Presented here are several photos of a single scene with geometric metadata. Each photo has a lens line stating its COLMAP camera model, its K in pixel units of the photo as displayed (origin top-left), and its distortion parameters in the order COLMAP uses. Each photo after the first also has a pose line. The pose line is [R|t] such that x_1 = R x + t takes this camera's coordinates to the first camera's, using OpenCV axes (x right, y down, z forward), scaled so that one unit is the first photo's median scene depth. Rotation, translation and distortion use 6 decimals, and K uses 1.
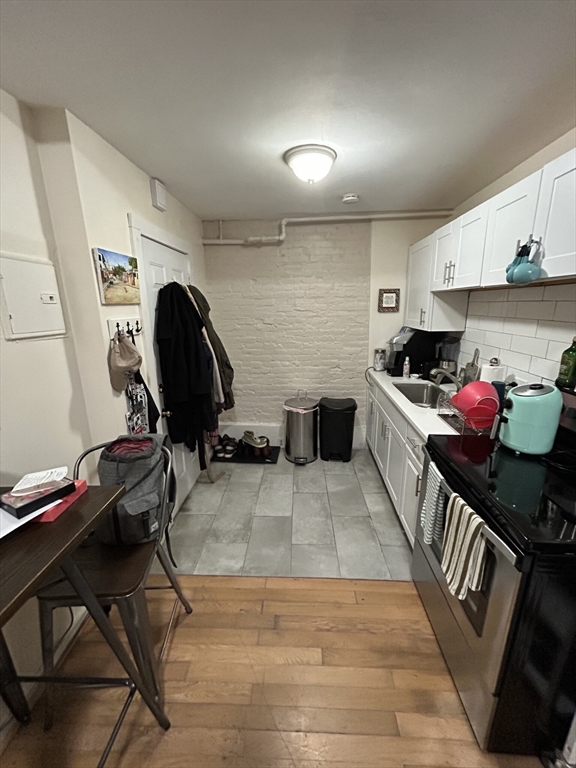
lens RADIAL K [[310.2, 0, 288.1], [0, 310.2, 384.0], [0, 0, 1]] dist [0.000160, 0.000905]
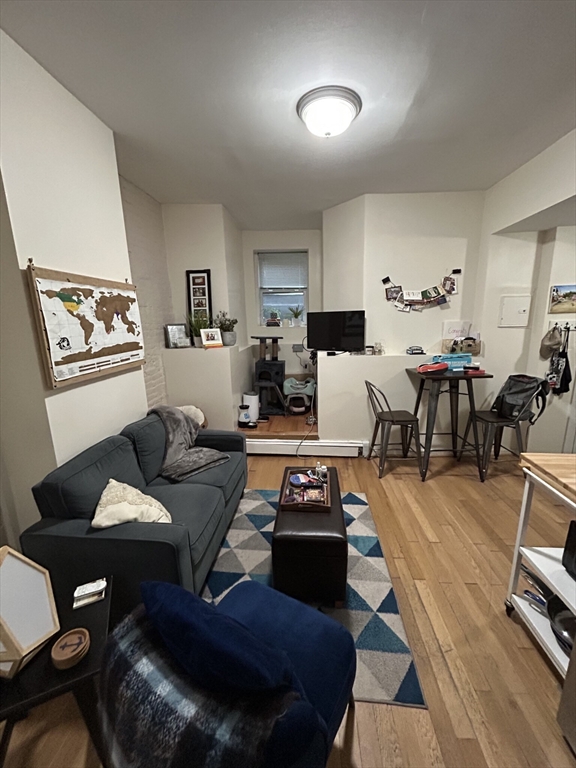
lens RADIAL K [[310.2, 0, 287.4], [0, 310.2, 381.4], [0, 0, 1]] dist [0.000160, 0.000905]
pose [[-0.019873, 0.210384, -0.977417, 0.910618], [-0.221964, 0.952285, 0.209488, 0.072550], [0.974852, 0.221115, 0.027773, -0.371695]]
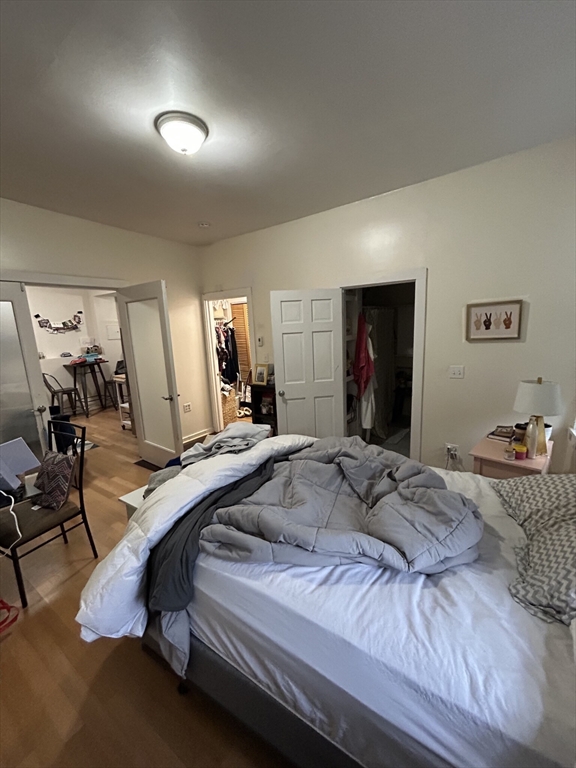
lens RADIAL K [[310.2, 0, 289.8], [0, 310.2, 380.4], [0, 0, 1]] dist [0.000160, 0.000905]
pose [[0.859752, 0.066575, -0.506353, 1.726475], [-0.092353, 0.995388, -0.025936, 0.149803], [0.502292, 0.069062, 0.861936, -0.752706]]
